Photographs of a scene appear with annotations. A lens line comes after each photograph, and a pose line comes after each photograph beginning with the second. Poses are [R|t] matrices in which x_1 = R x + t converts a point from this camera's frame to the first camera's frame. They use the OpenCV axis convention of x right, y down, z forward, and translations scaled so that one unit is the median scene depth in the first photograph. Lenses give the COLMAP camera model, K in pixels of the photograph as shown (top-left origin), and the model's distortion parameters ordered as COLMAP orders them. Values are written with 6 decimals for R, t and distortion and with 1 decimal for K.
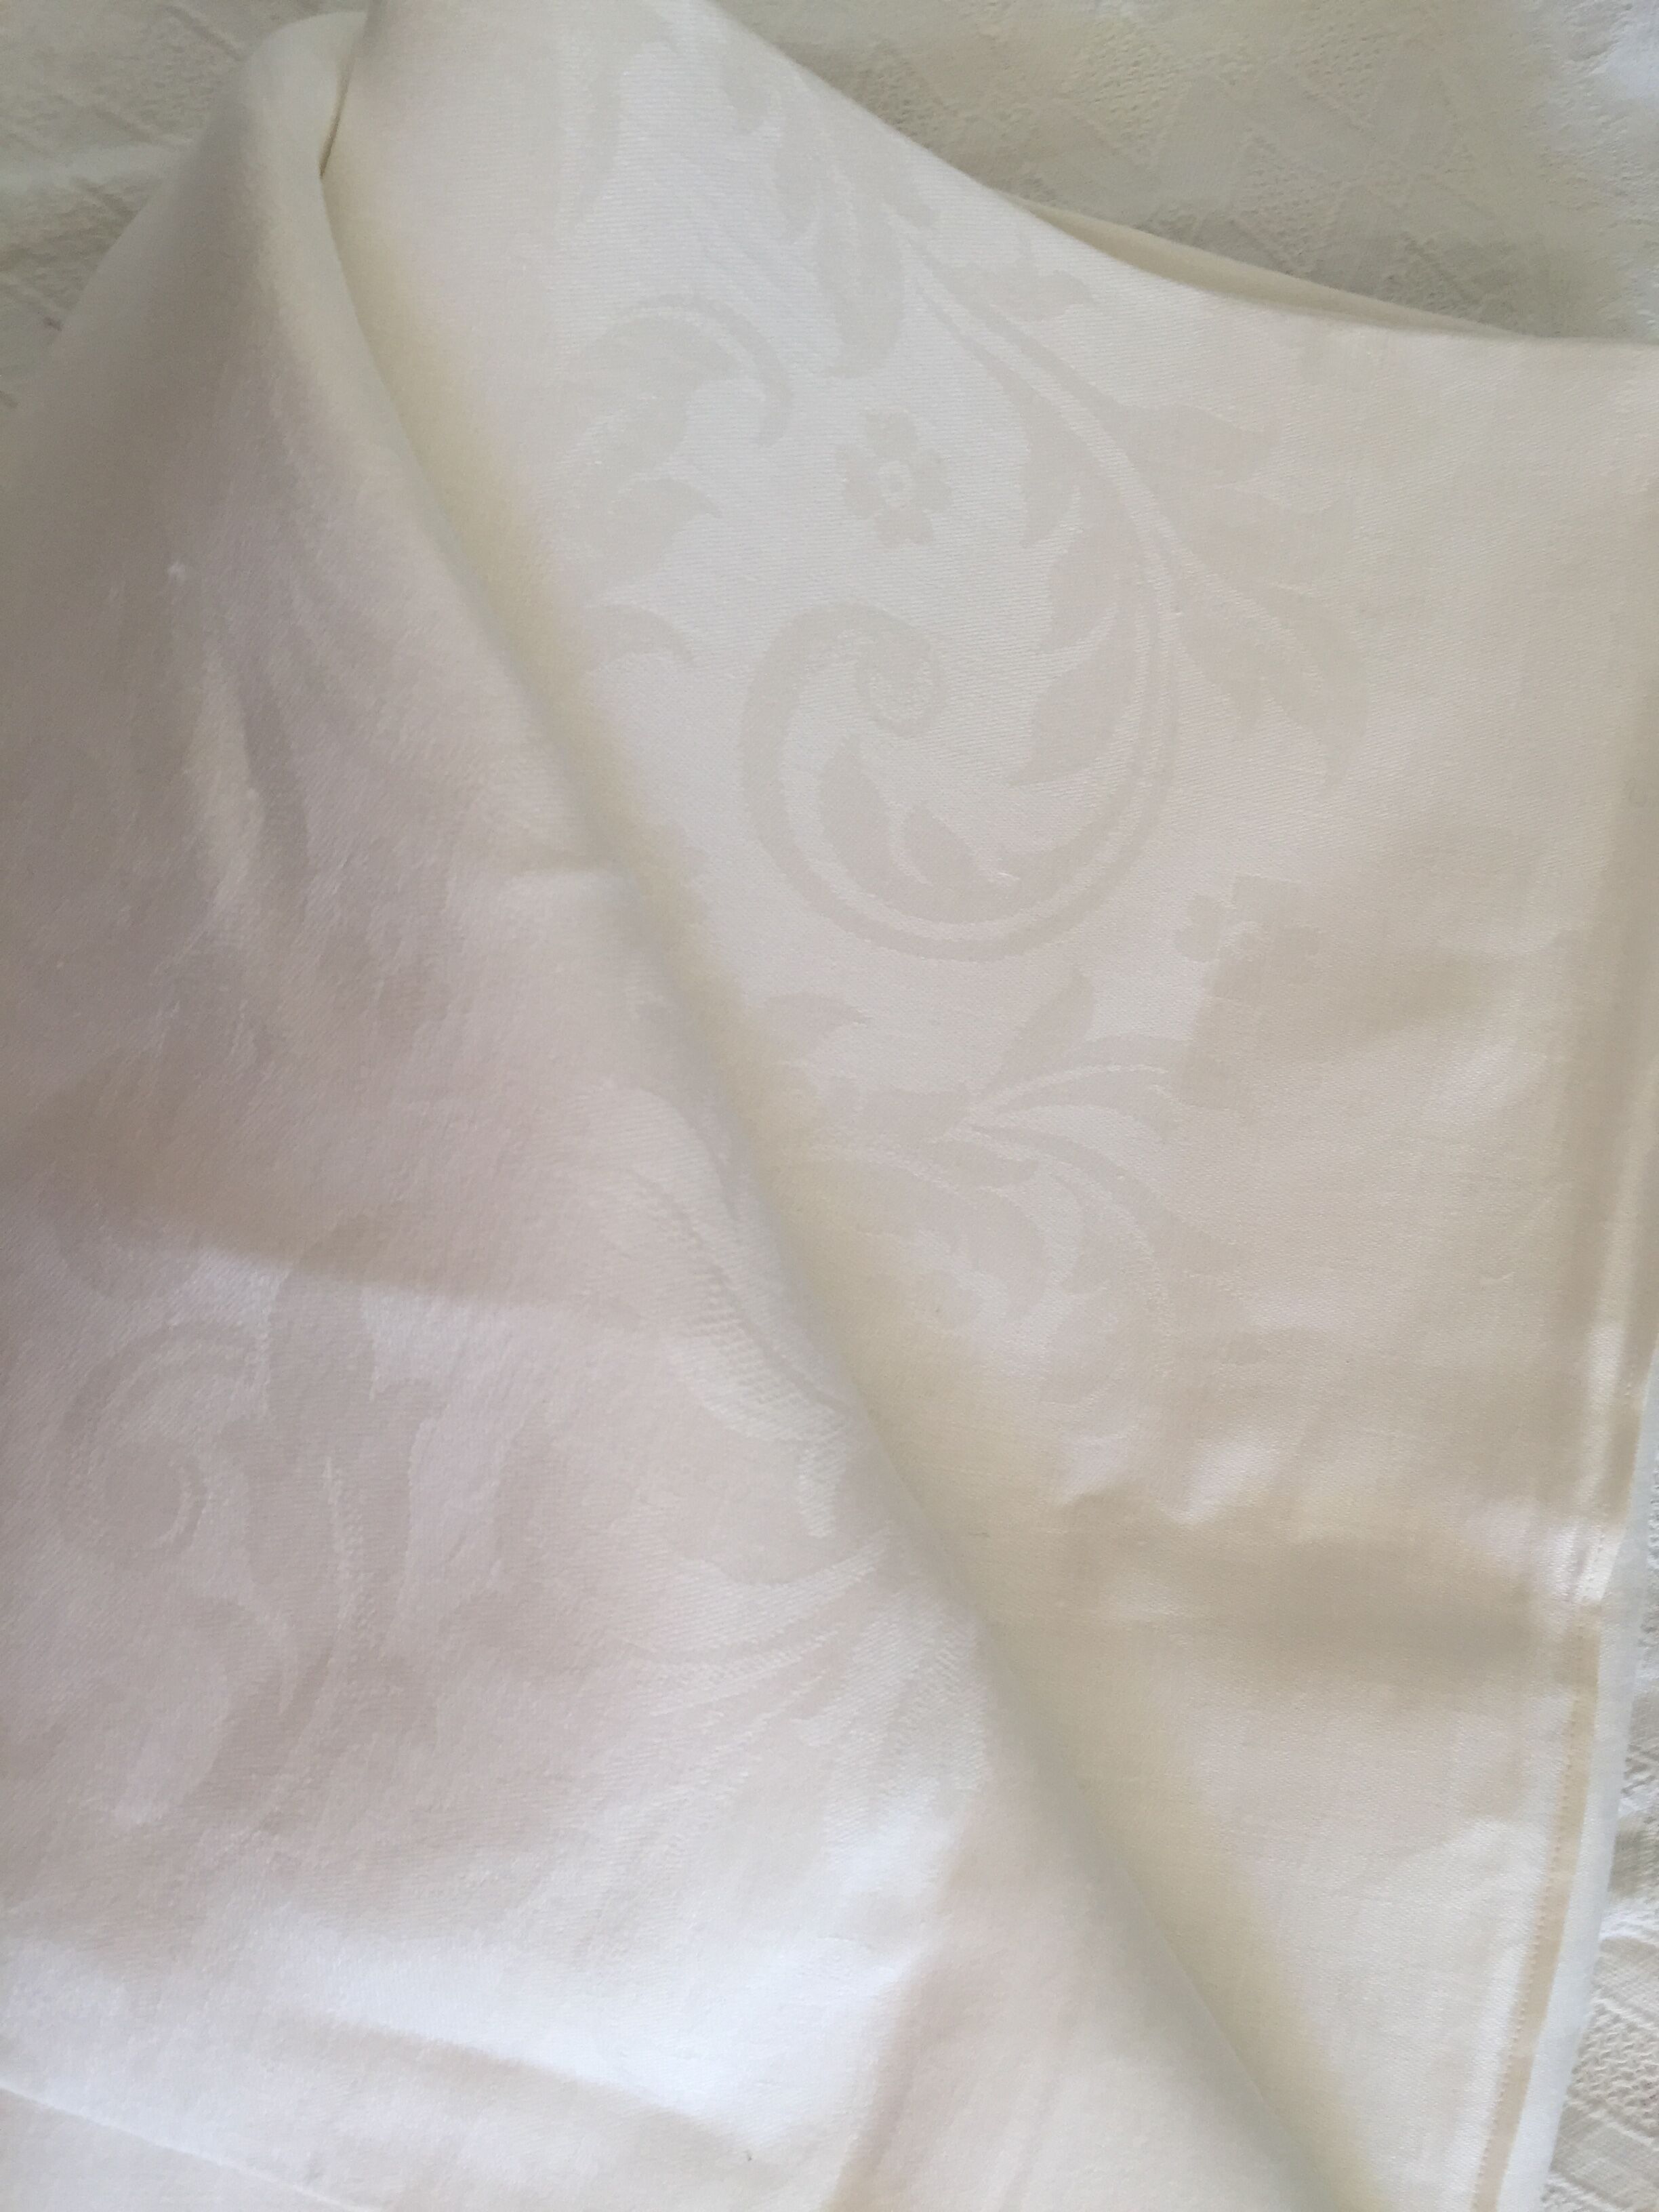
lens RADIAL K [[1899.7, 0, 685.4], [0, 1899.7, 1116.4], [0, 0, 1]] dist [0.065535, -0.090469]
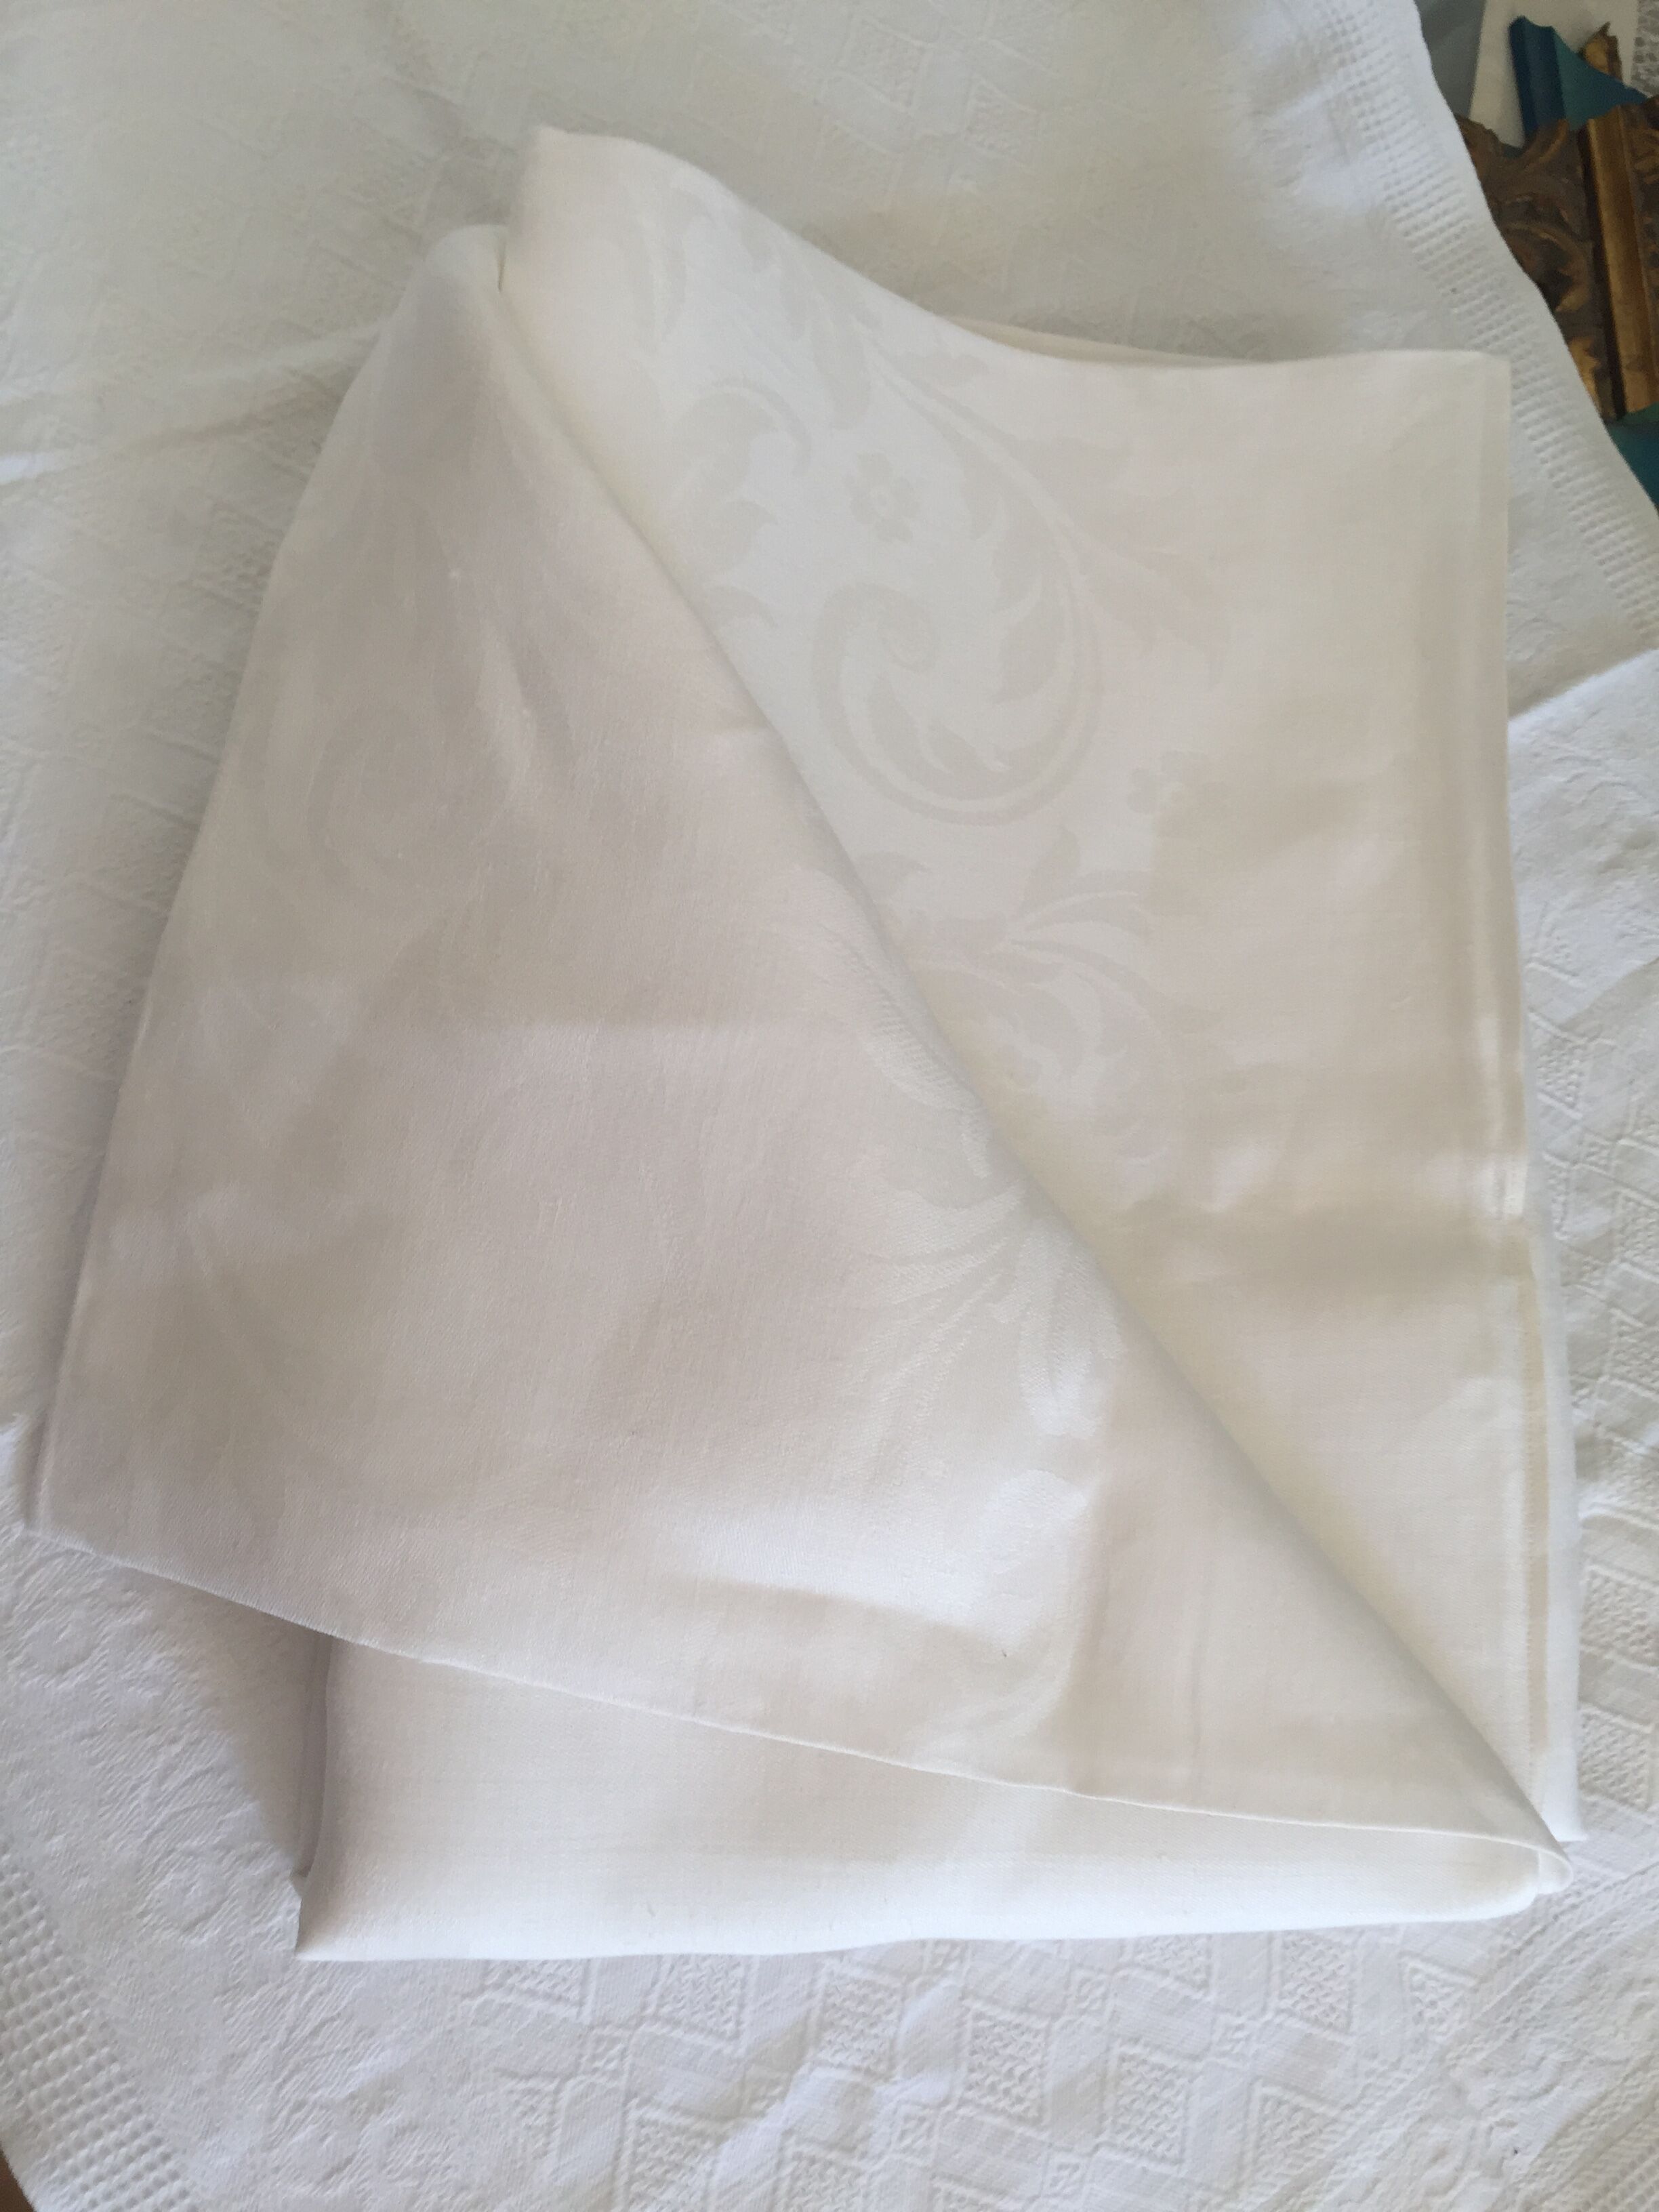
lens RADIAL K [[1899.7, 0, 685.4], [0, 1899.7, 1116.4], [0, 0, 1]] dist [0.065535, -0.090469]
pose [[0.985719, -0.149111, 0.078257, -0.204970], [0.157877, 0.979973, -0.121361, 0.255731], [-0.058594, 0.131983, 0.989519, -0.320995]]
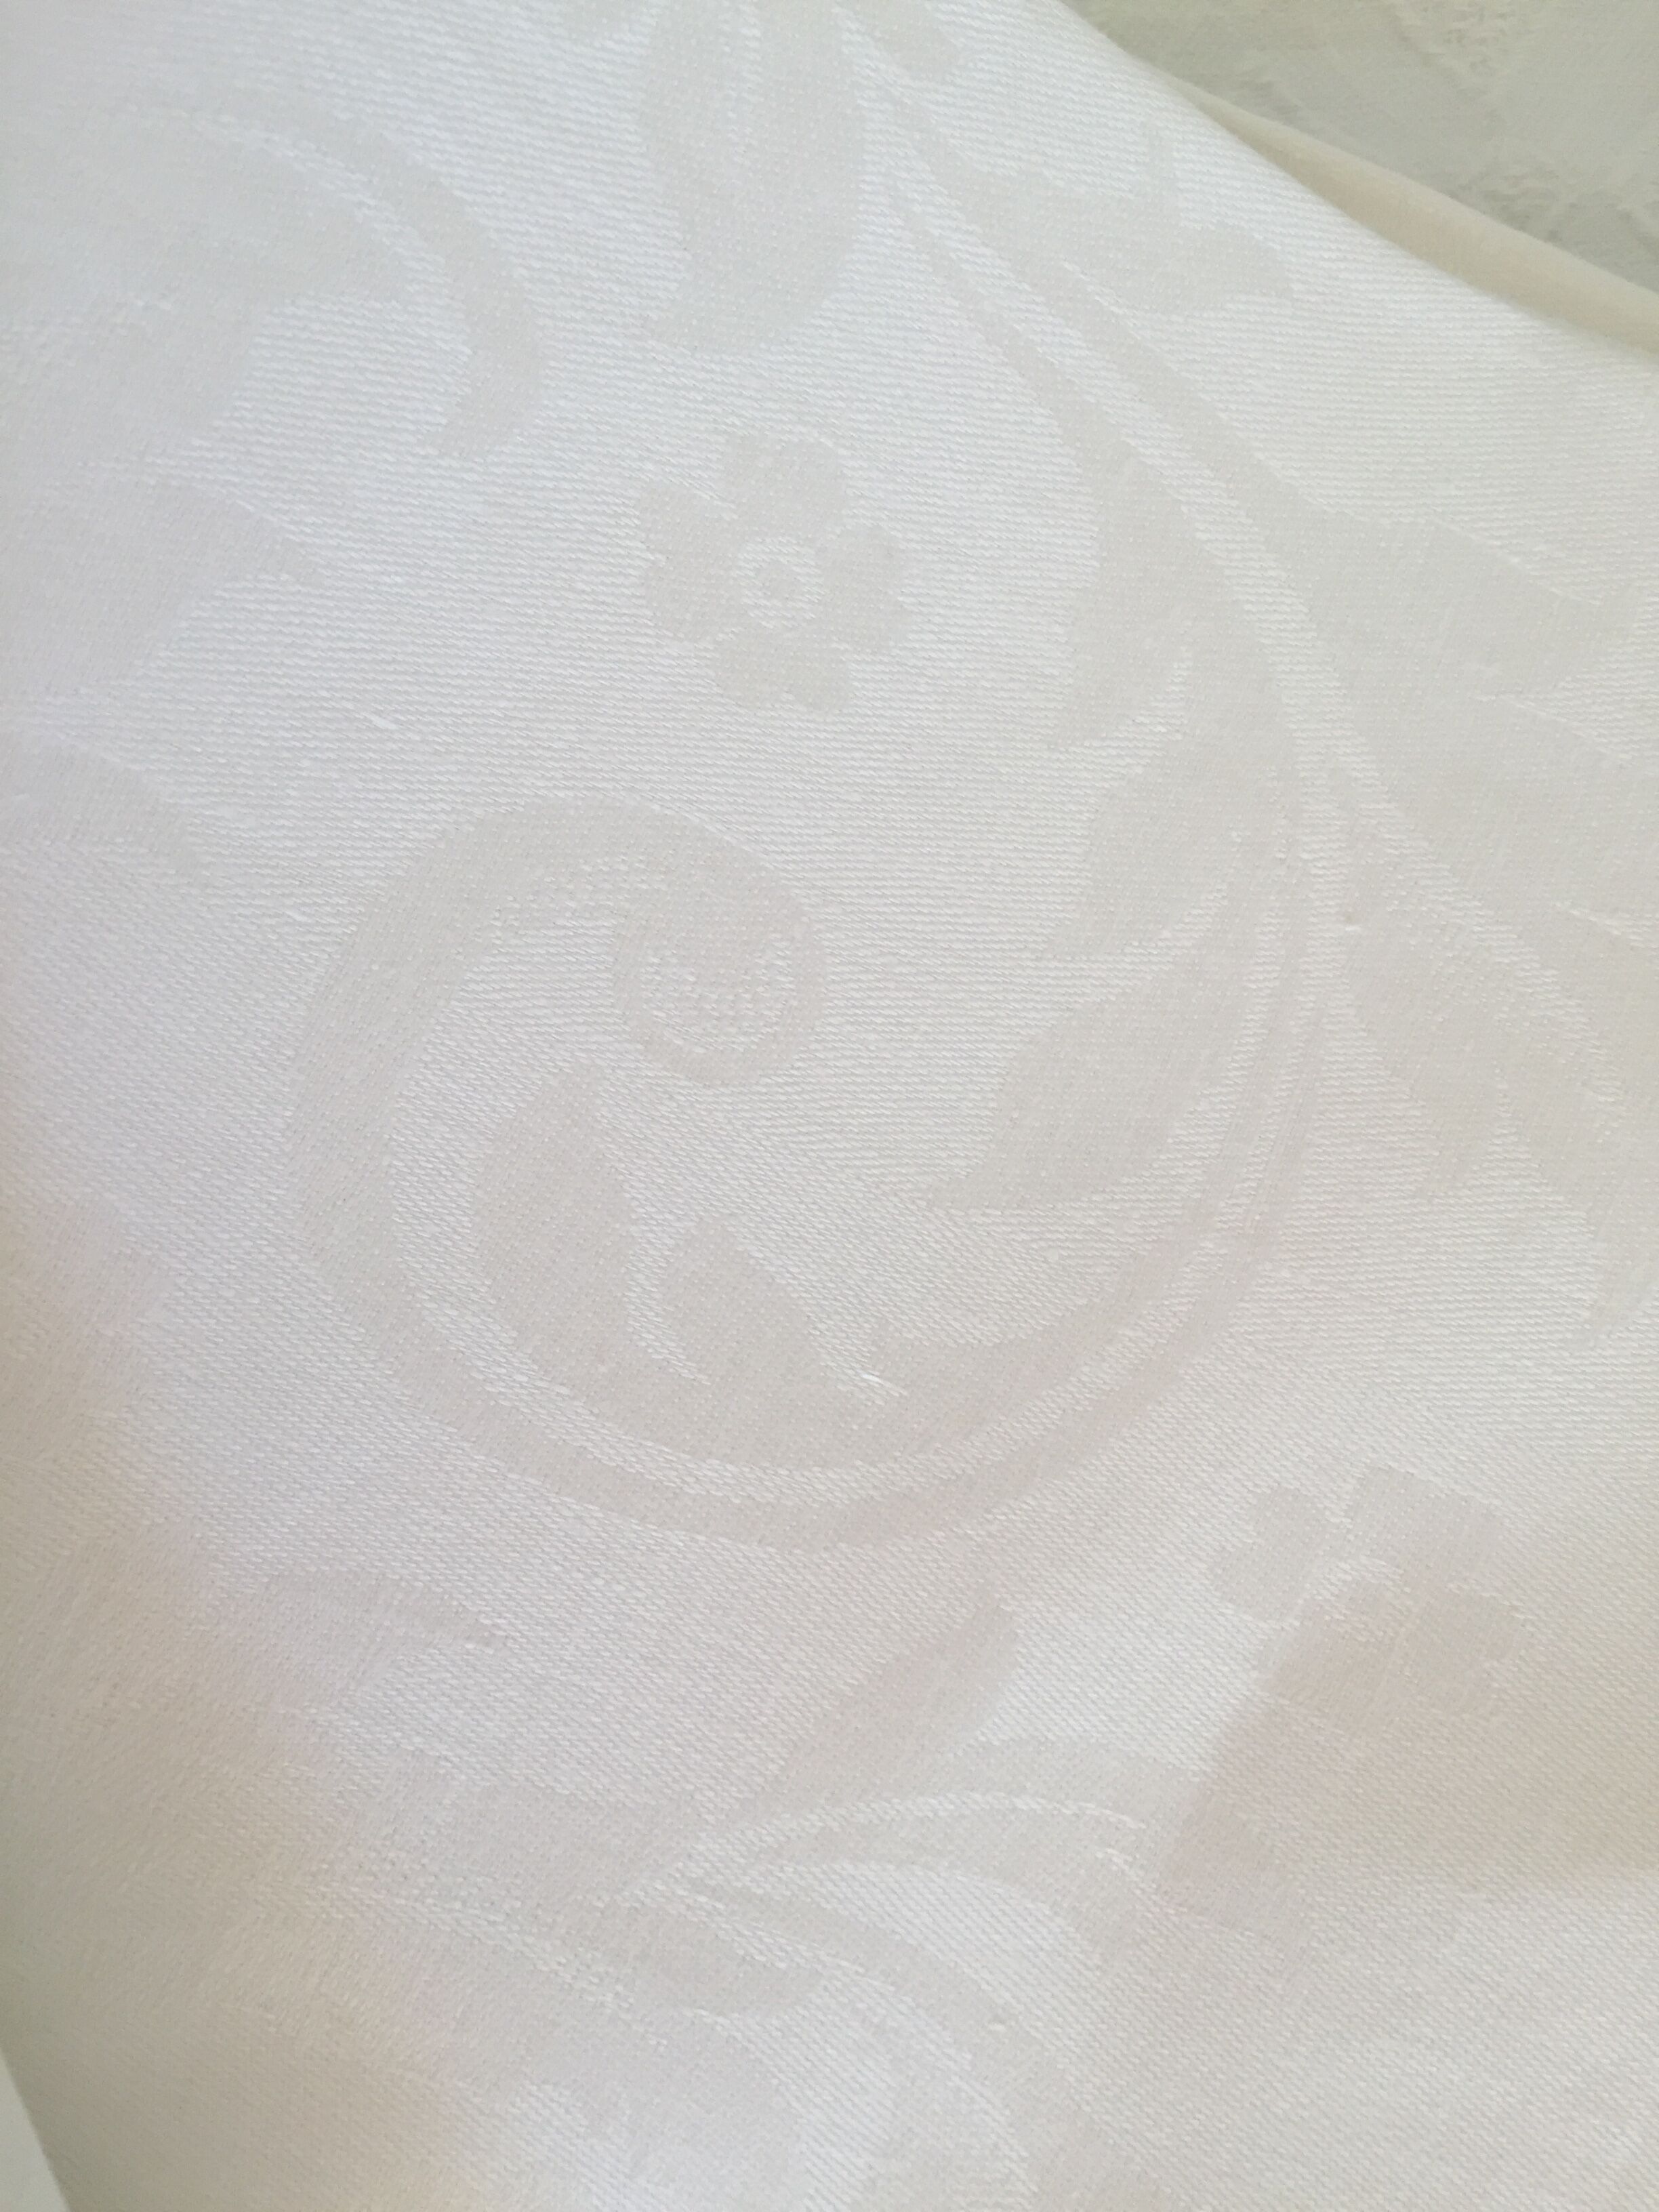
lens RADIAL K [[1899.7, 0, 685.4], [0, 1899.7, 1116.4], [0, 0, 1]] dist [0.065535, -0.090469]
pose [[0.967768, 0.202785, -0.149342, 0.181421], [-0.207137, 0.978211, -0.014019, -0.178808], [0.143245, 0.044502, 0.988686, 0.500671]]
